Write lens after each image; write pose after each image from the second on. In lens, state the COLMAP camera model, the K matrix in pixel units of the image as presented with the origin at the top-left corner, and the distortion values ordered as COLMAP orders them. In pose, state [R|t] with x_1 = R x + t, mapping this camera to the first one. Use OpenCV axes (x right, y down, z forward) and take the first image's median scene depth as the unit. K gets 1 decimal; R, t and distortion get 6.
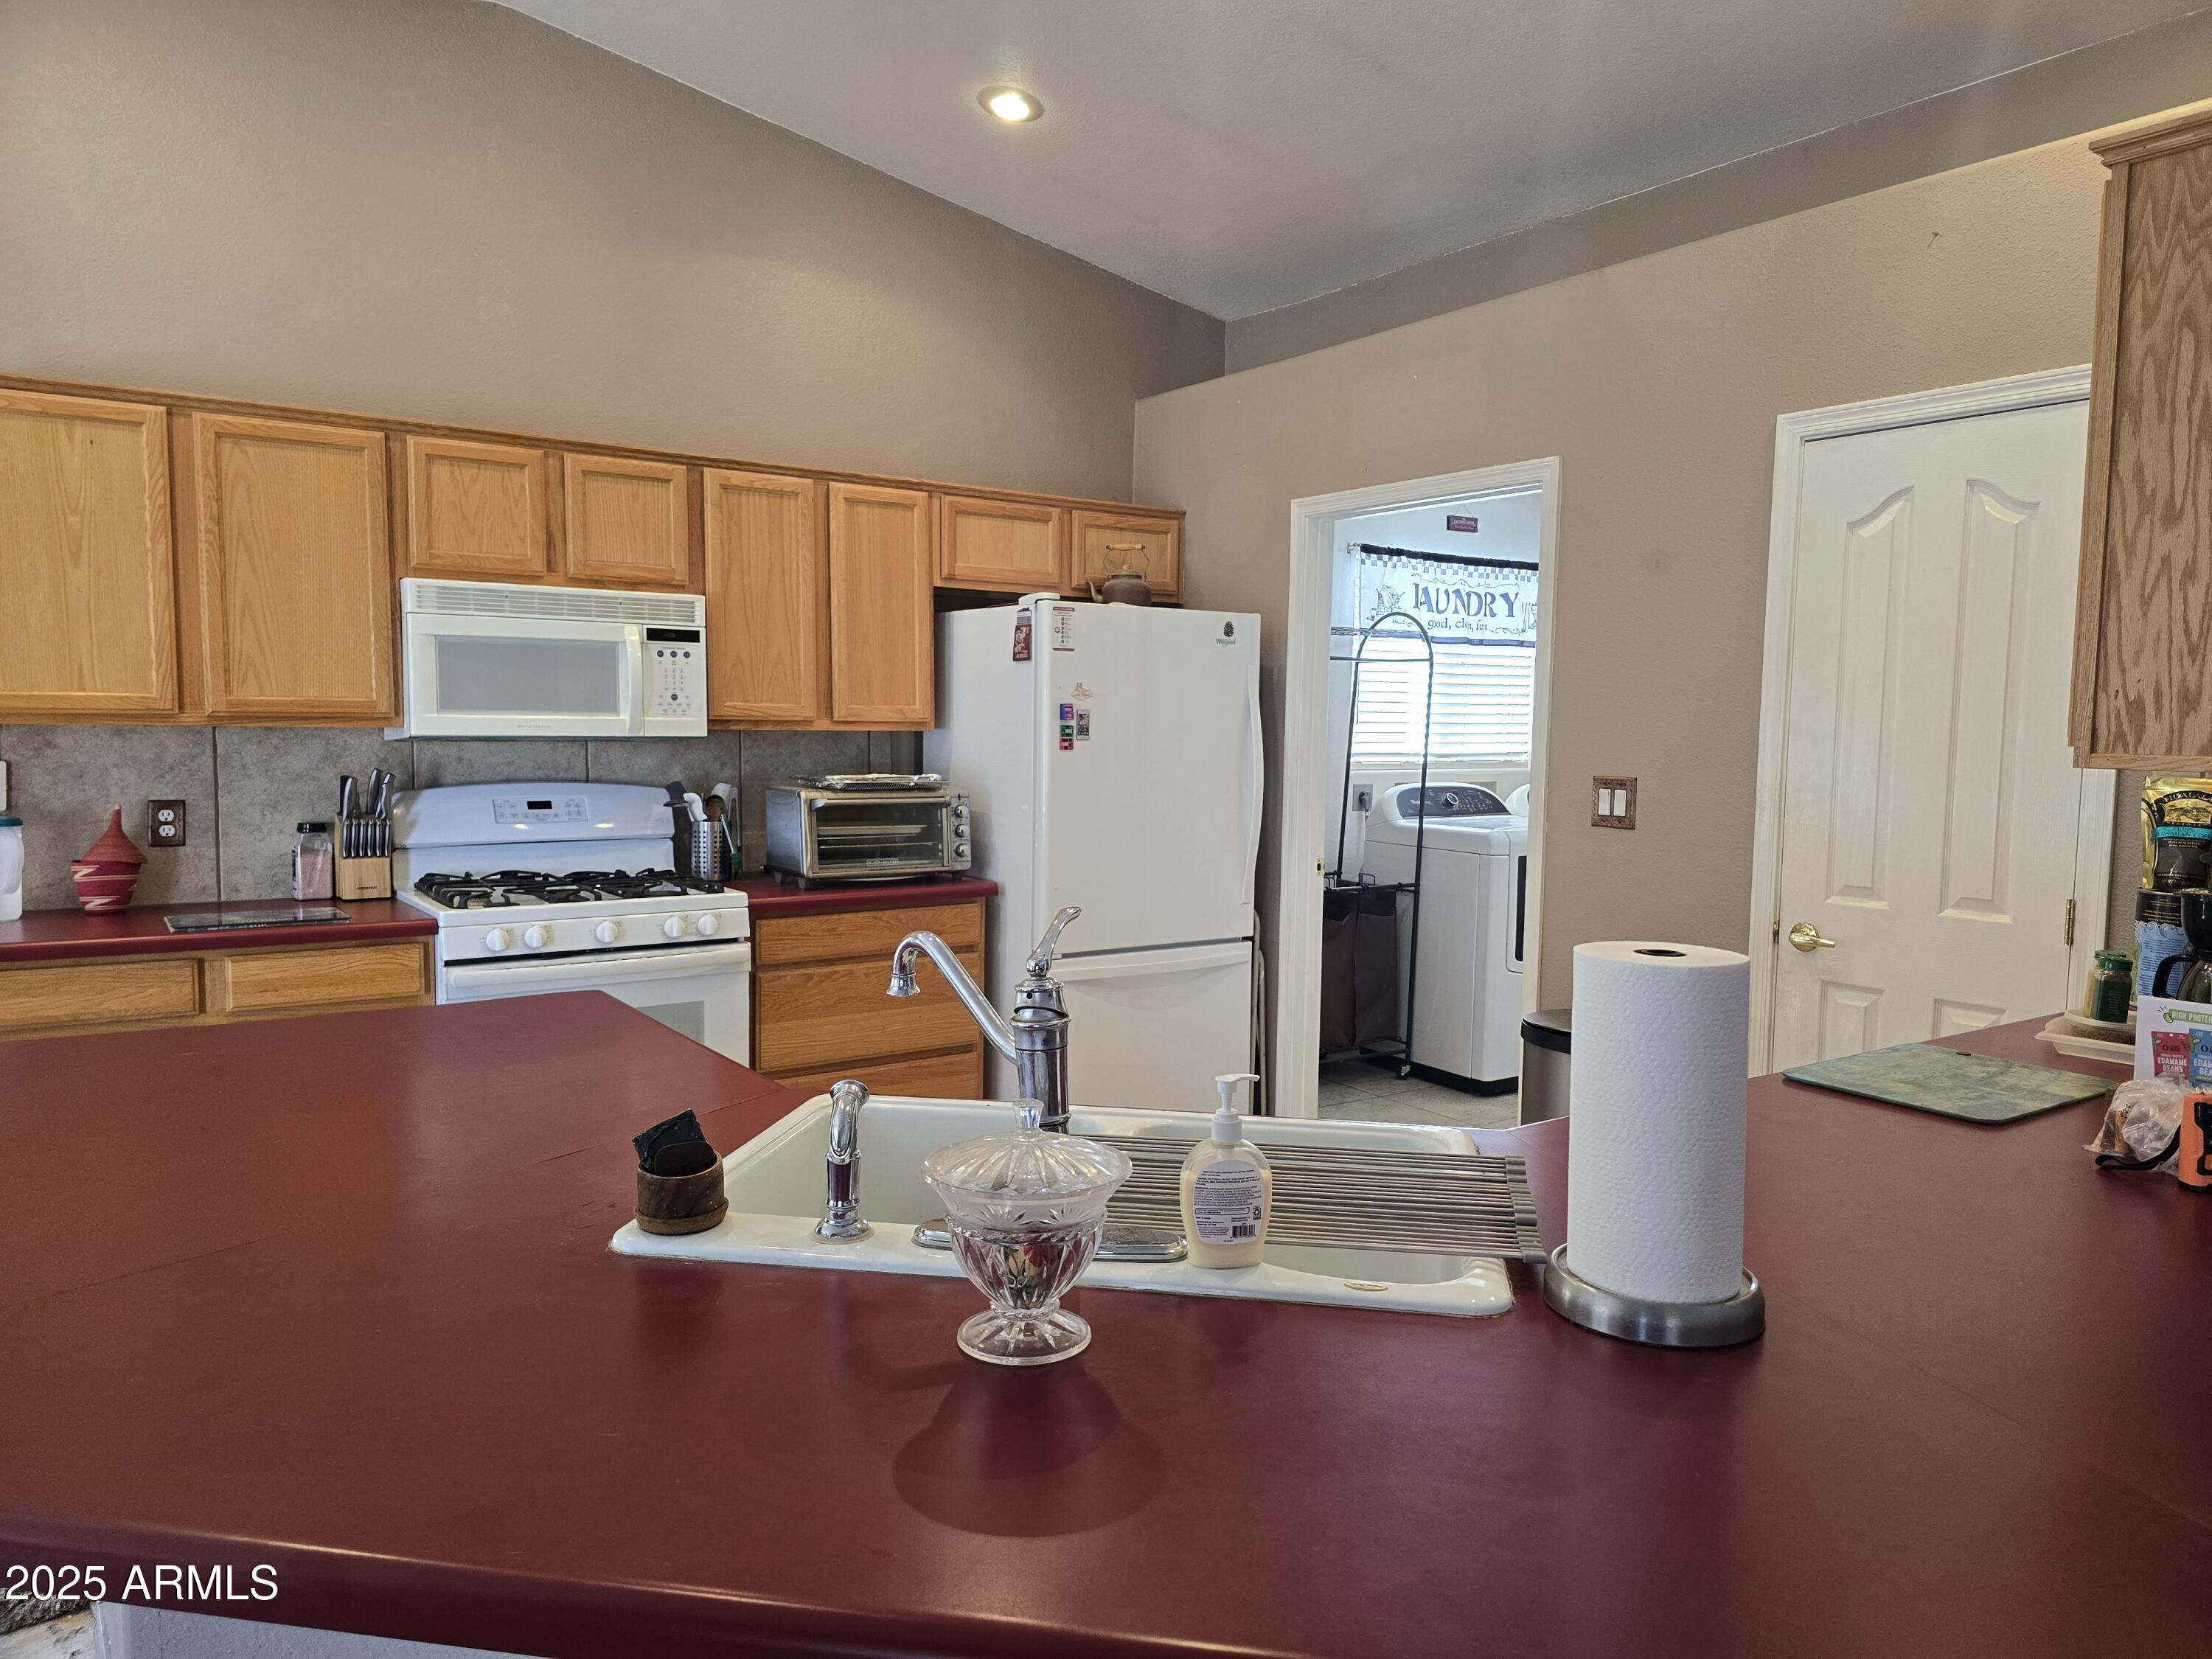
lens RADIAL K [[1470.1, 0, 1115.4], [0, 1470.1, 838.2], [0, 0, 1]] dist [0.076105, -0.068449]
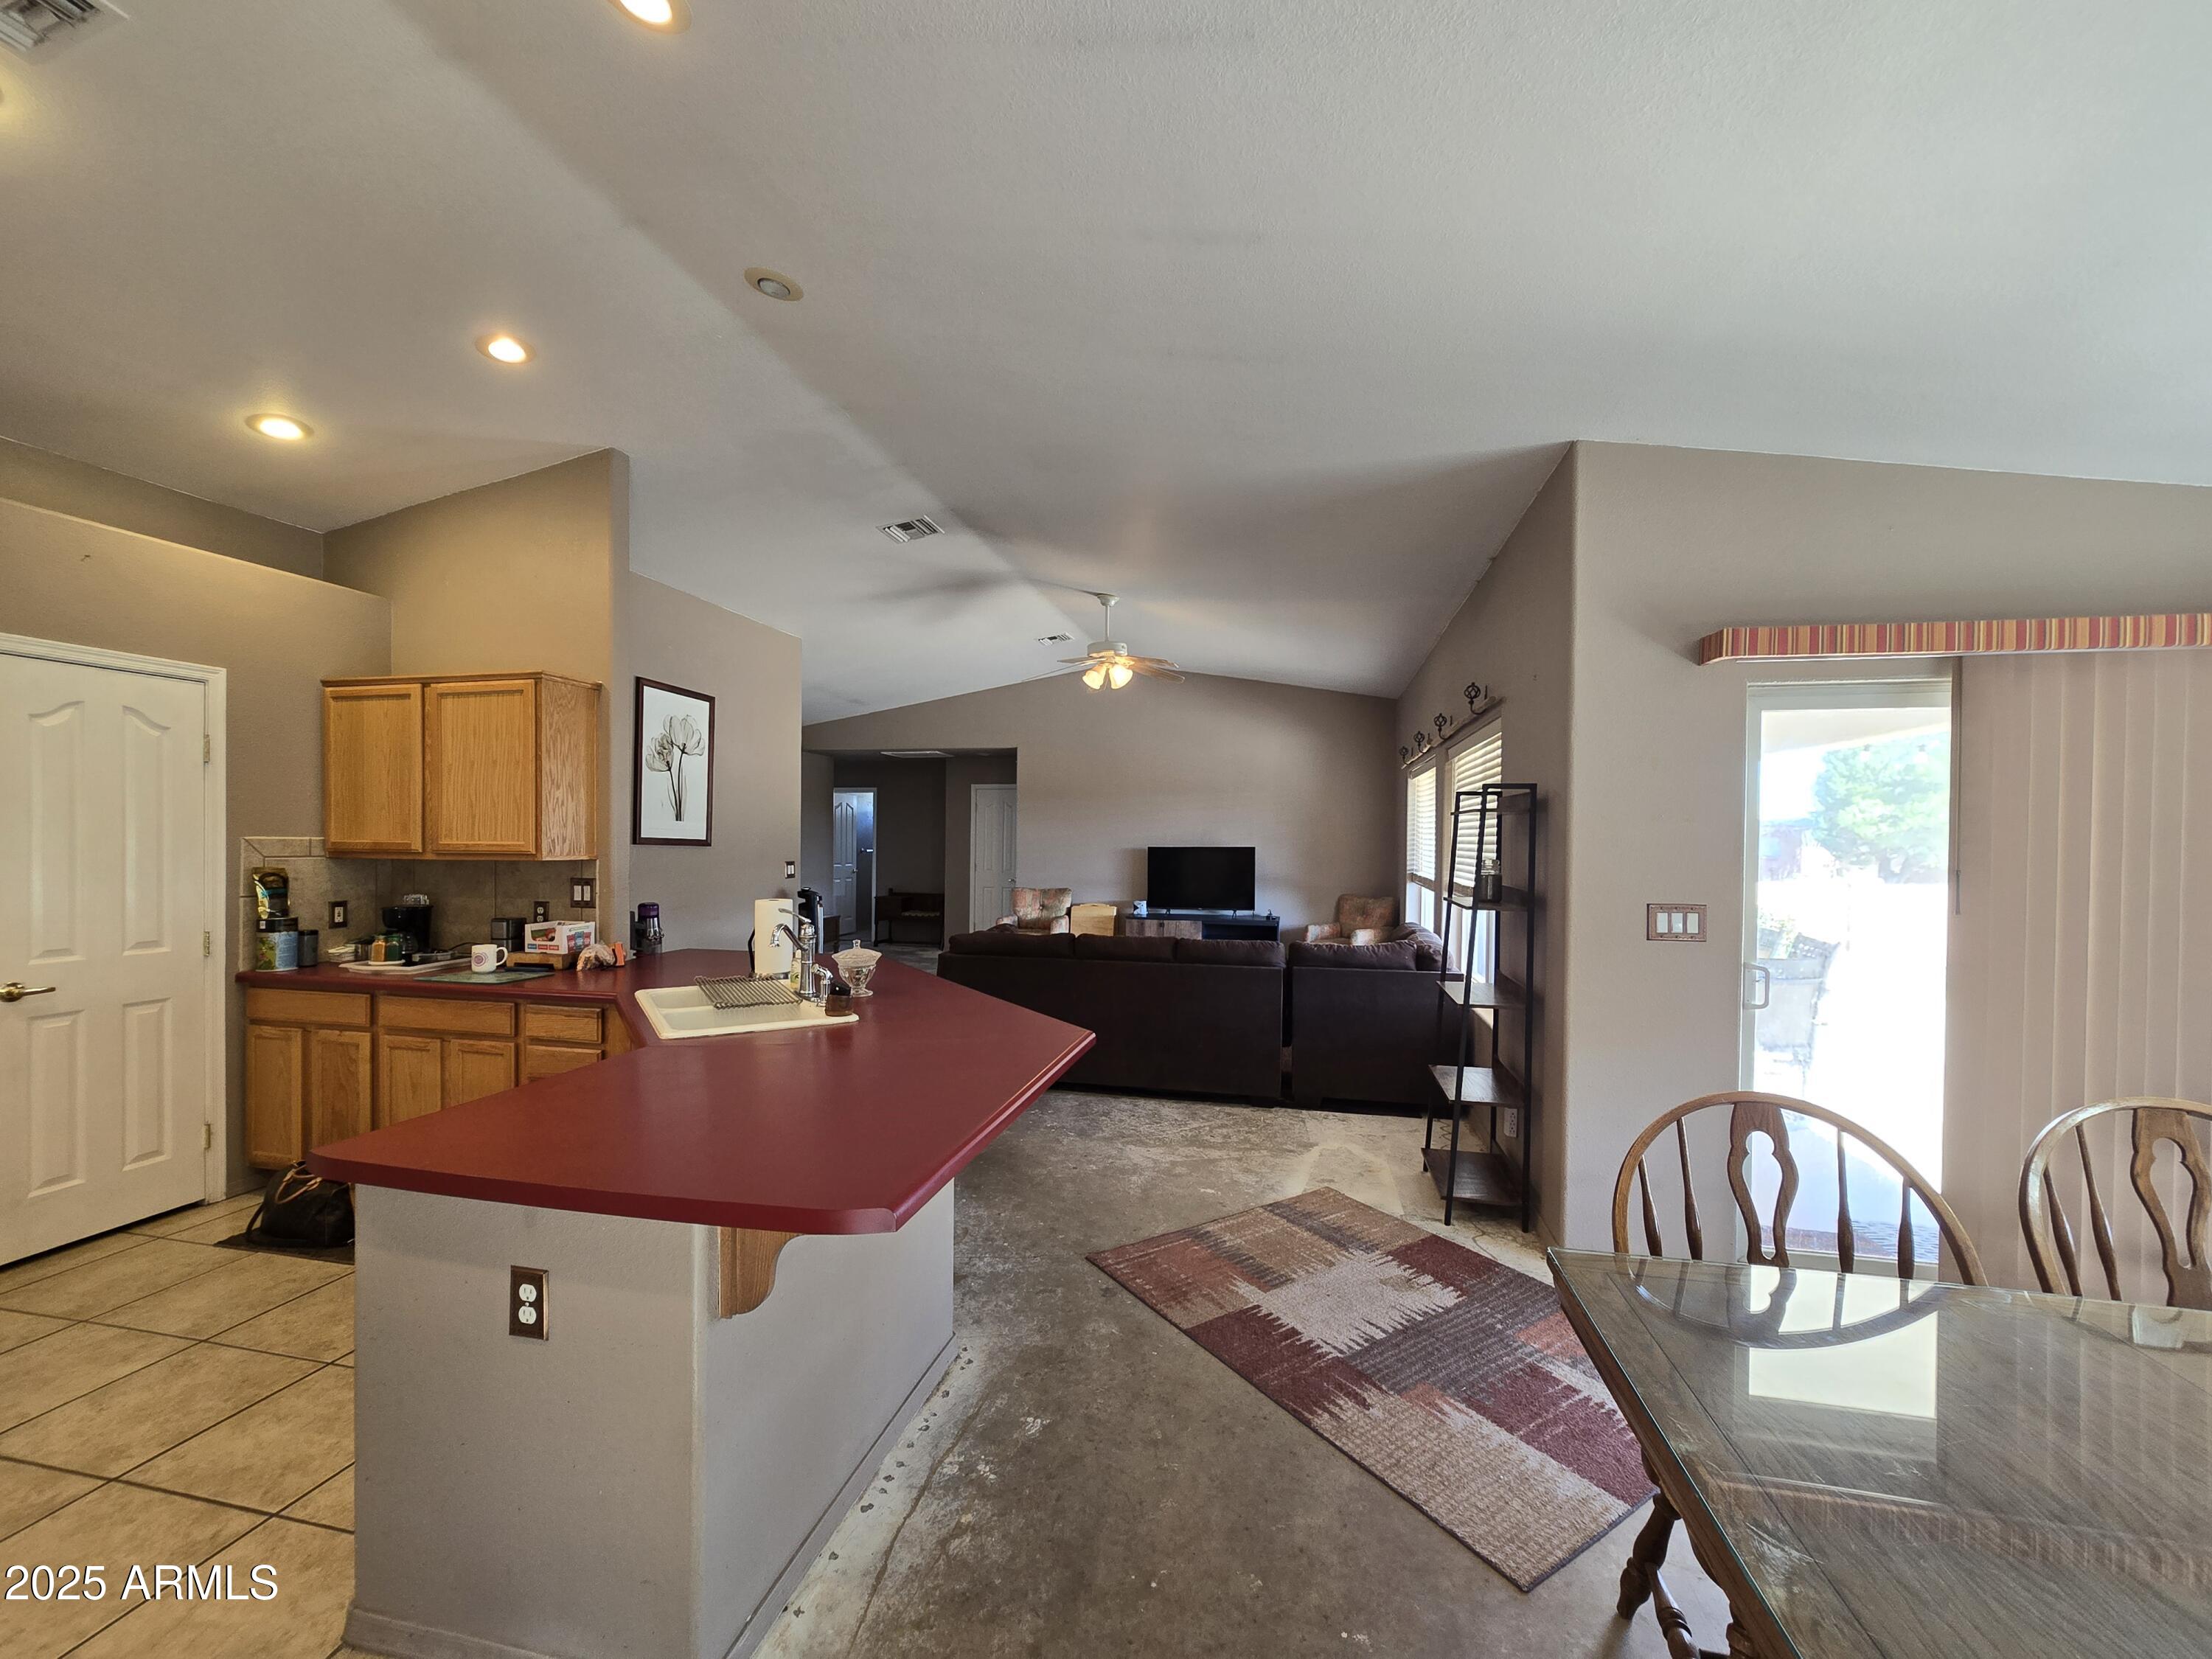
lens RADIAL K [[906.9, 0, 1099.0], [0, 906.9, 848.0], [0, 0, 1]] dist [-0.008790, 0.003673]
pose [[-0.669069, -0.027287, 0.742699, -0.685087], [0.042683, 0.996265, 0.075055, -0.071324], [-0.741973, 0.081918, -0.665406, 0.596056]]
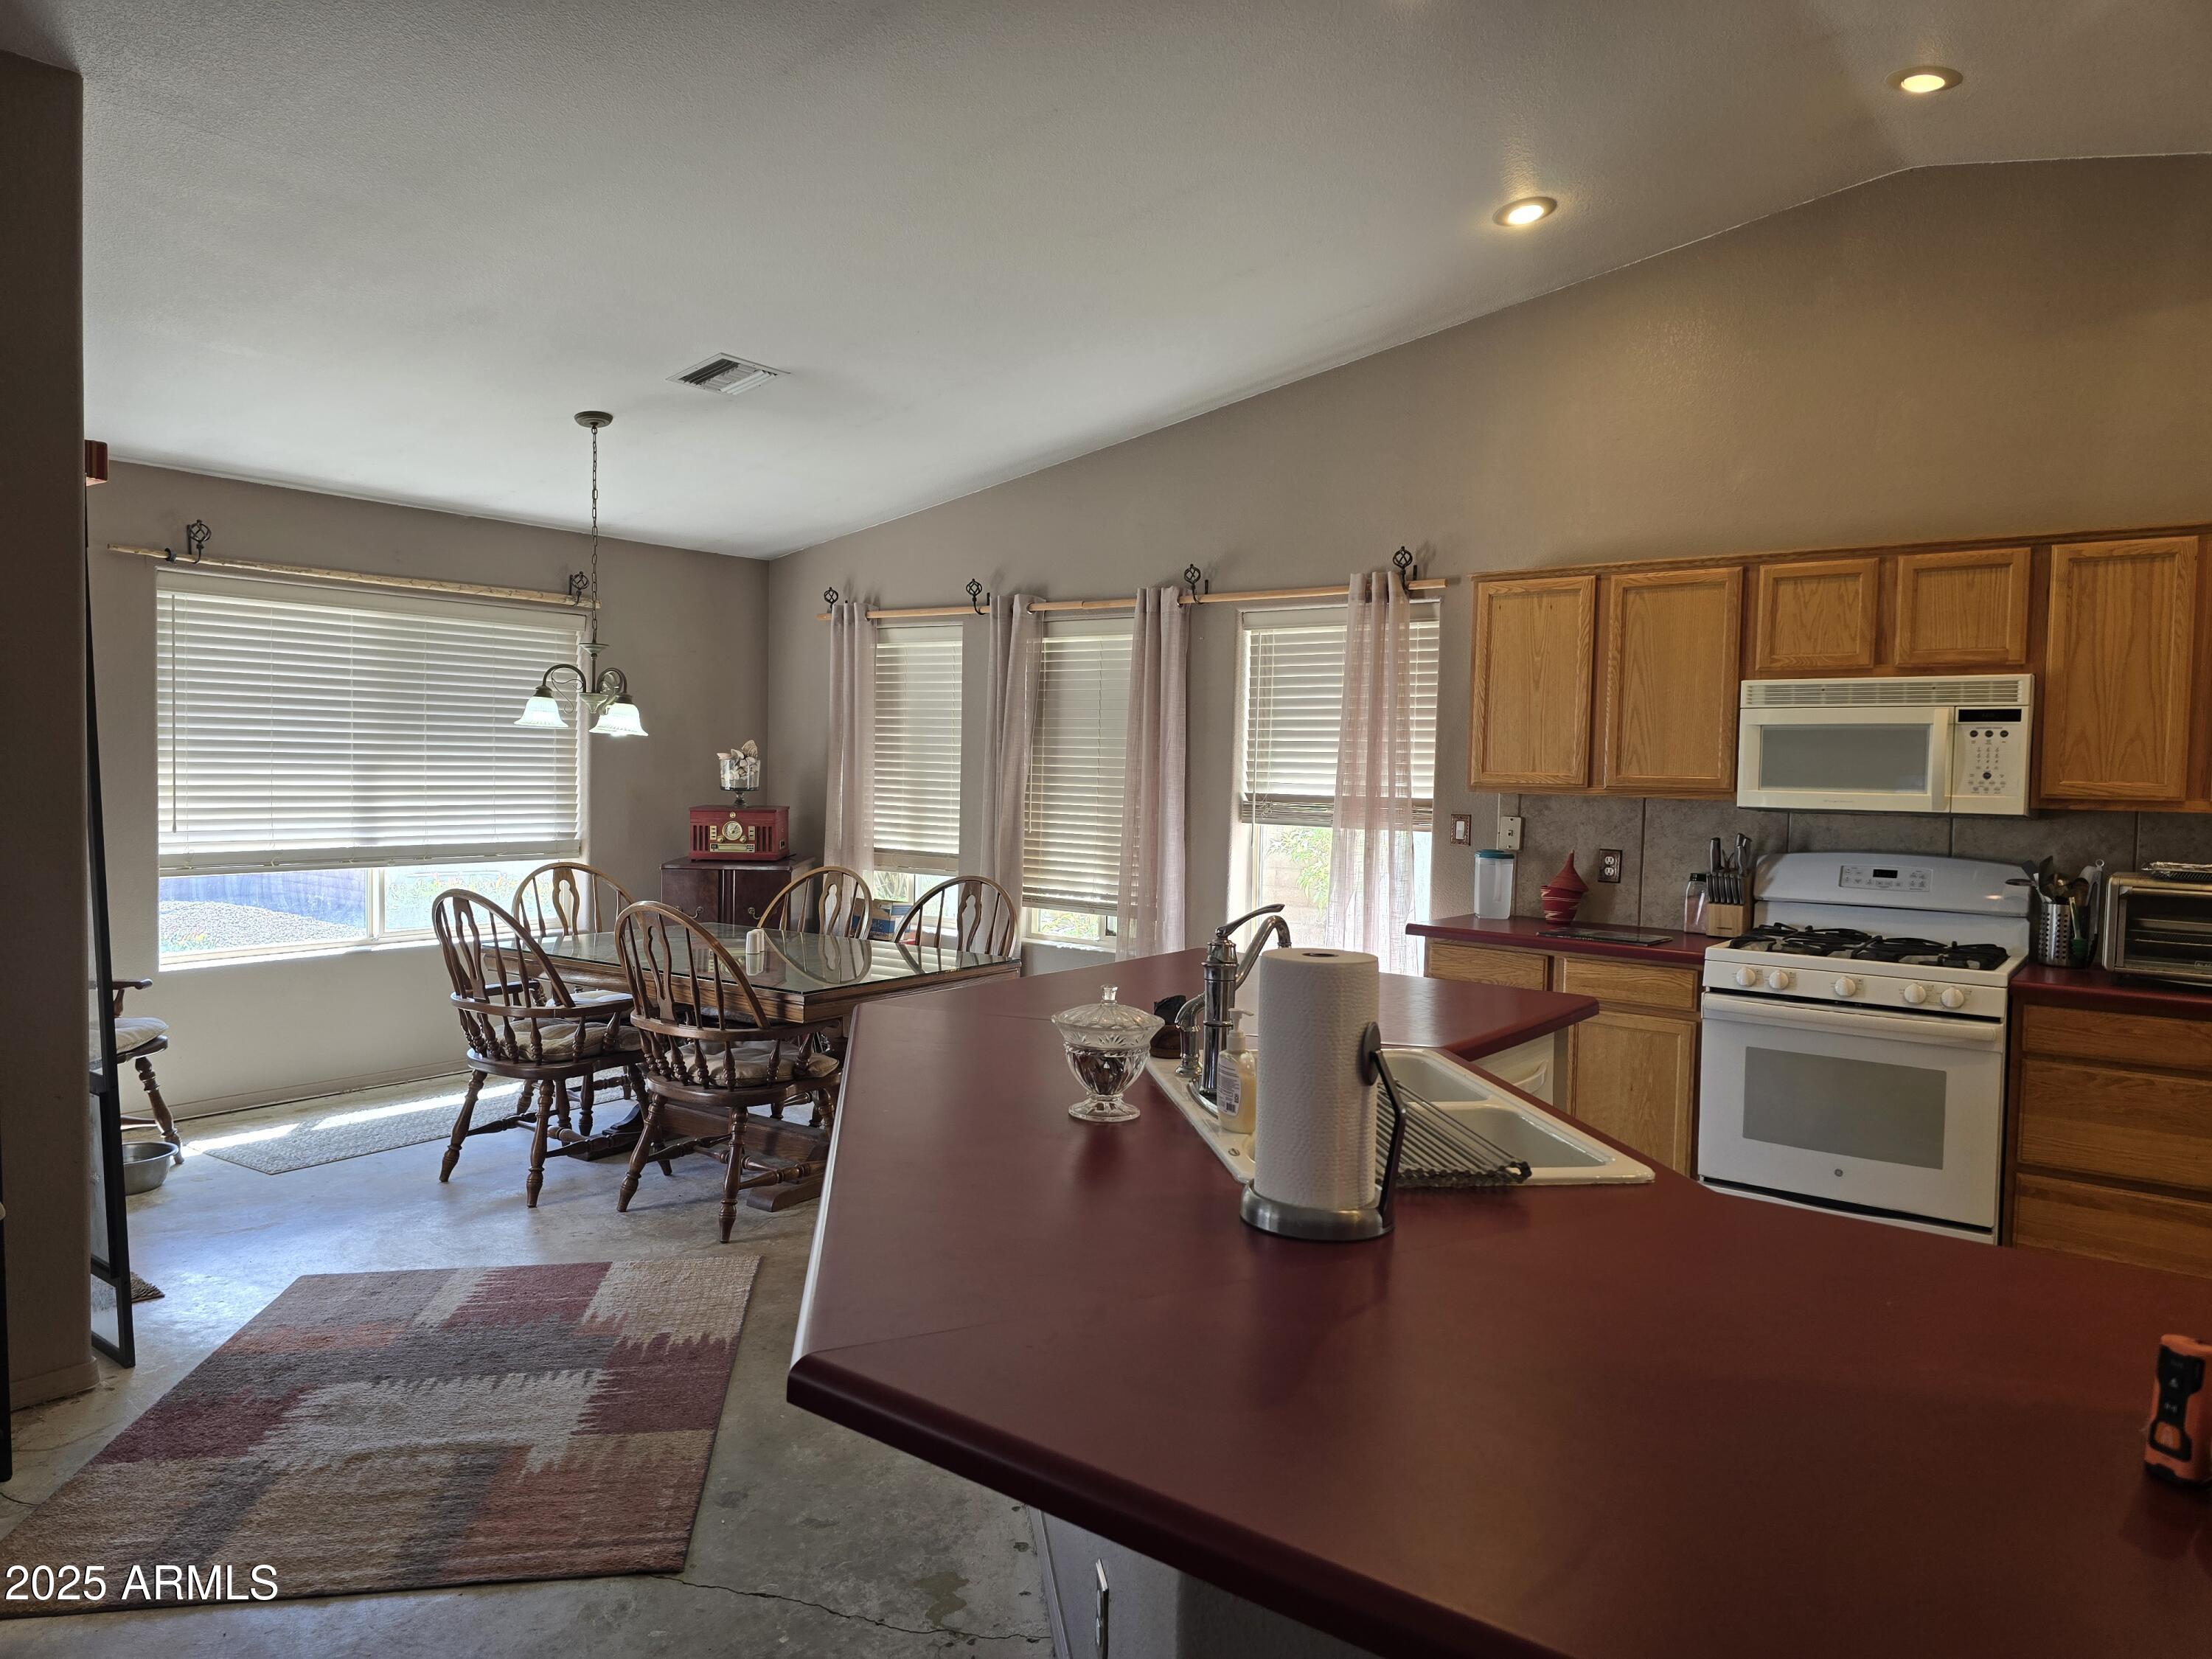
lens RADIAL K [[1470.1, 0, 1115.0], [0, 1470.1, 826.2], [0, 0, 1]] dist [0.076105, -0.068449]
pose [[0.317948, 0.033918, -0.947501, 0.453766], [-0.094157, 0.995549, 0.004042, -0.007753], [0.943421, 0.087929, 0.319727, 0.100694]]
